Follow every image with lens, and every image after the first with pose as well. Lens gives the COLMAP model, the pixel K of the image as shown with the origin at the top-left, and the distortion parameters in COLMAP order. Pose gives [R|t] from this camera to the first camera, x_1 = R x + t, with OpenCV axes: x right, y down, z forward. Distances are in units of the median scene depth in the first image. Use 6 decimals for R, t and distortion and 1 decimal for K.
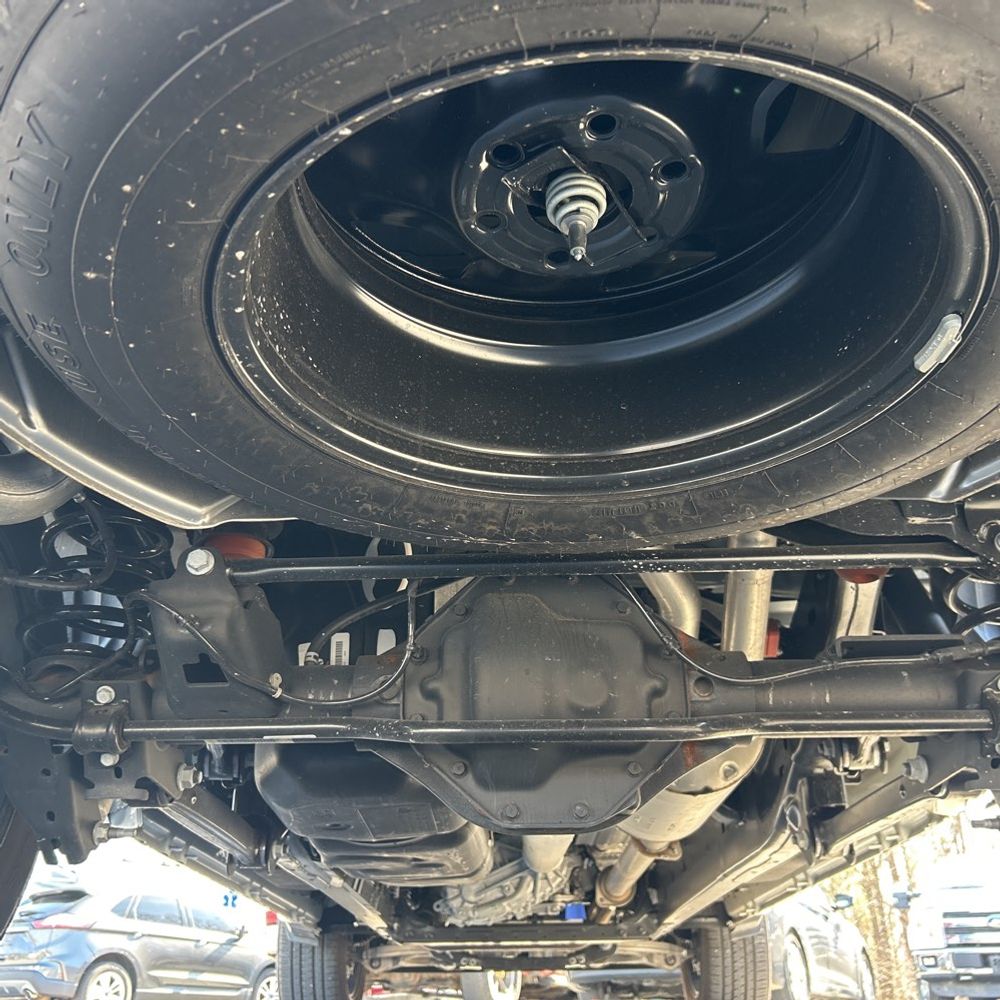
lens RADIAL K [[1029.5, 0, 495.5], [0, 1029.5, 494.3], [0, 0, 1]] dist [0.028395, -0.006702]
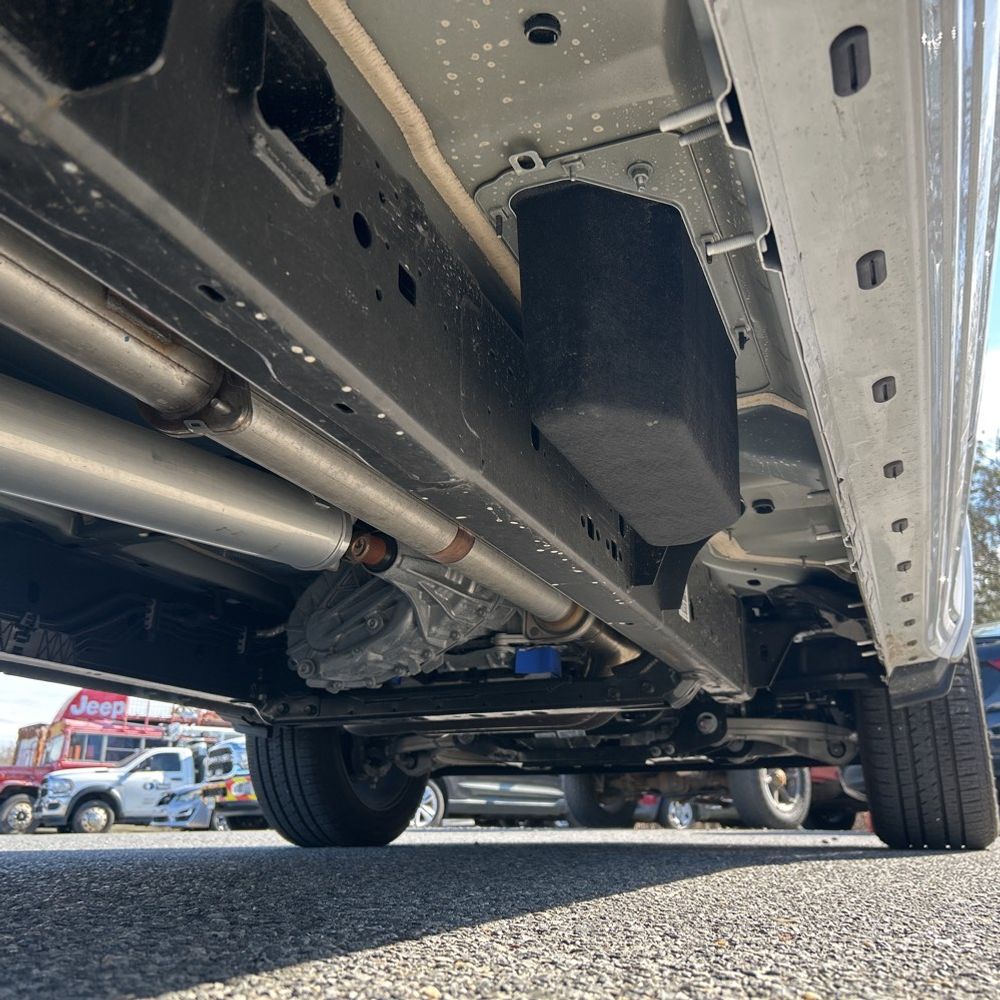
lens RADIAL K [[1029.5, 0, 495.5], [0, 1029.5, 494.3], [0, 0, 1]] dist [0.028395, -0.006702]
pose [[0.931208, -0.106018, -0.348729, 0.227992], [0.158682, 0.979254, 0.126022, 0.207917], [0.328133, -0.172690, 0.928712, 0.420820]]
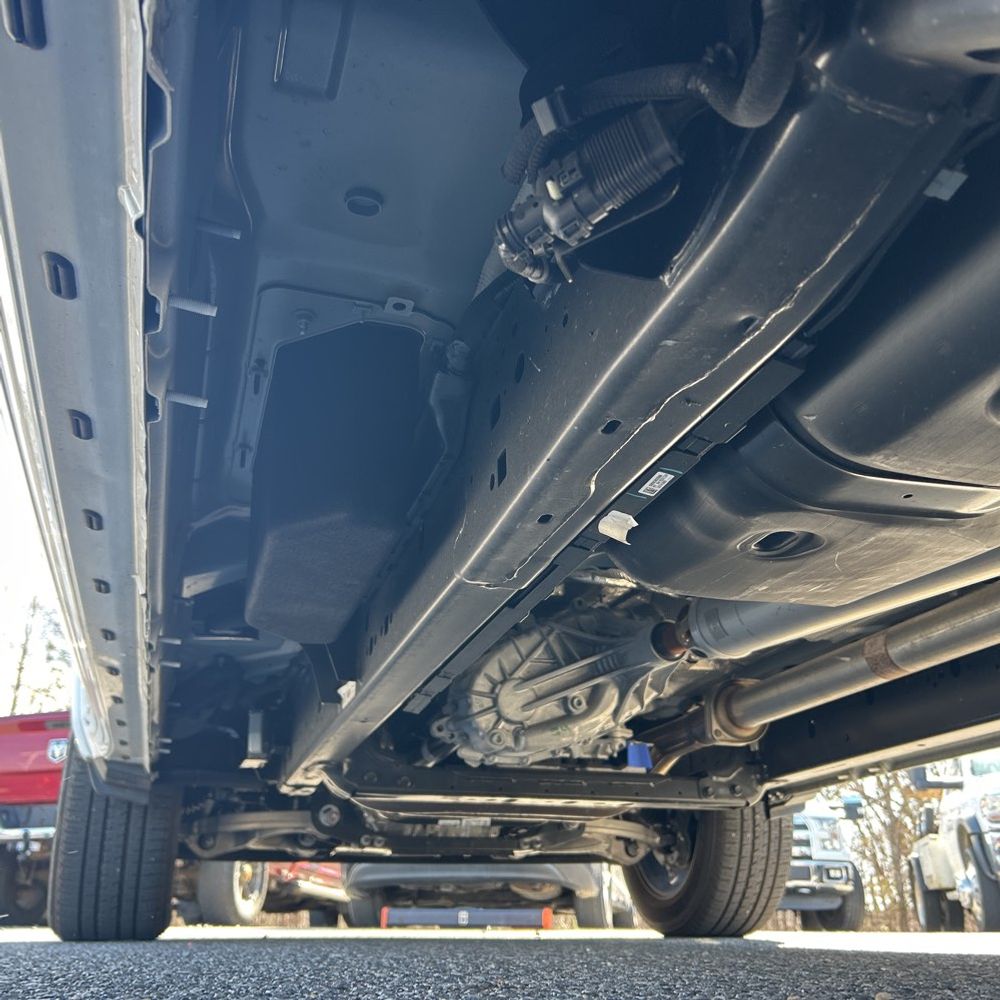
lens RADIAL K [[1029.5, 0, 495.5], [0, 1029.5, 494.3], [0, 0, 1]] dist [0.028395, -0.006702]
pose [[0.950984, 0.125312, 0.282713, -0.166908], [-0.144279, 0.988410, 0.047212, 0.204638], [-0.273520, -0.085687, 0.958042, 0.396651]]
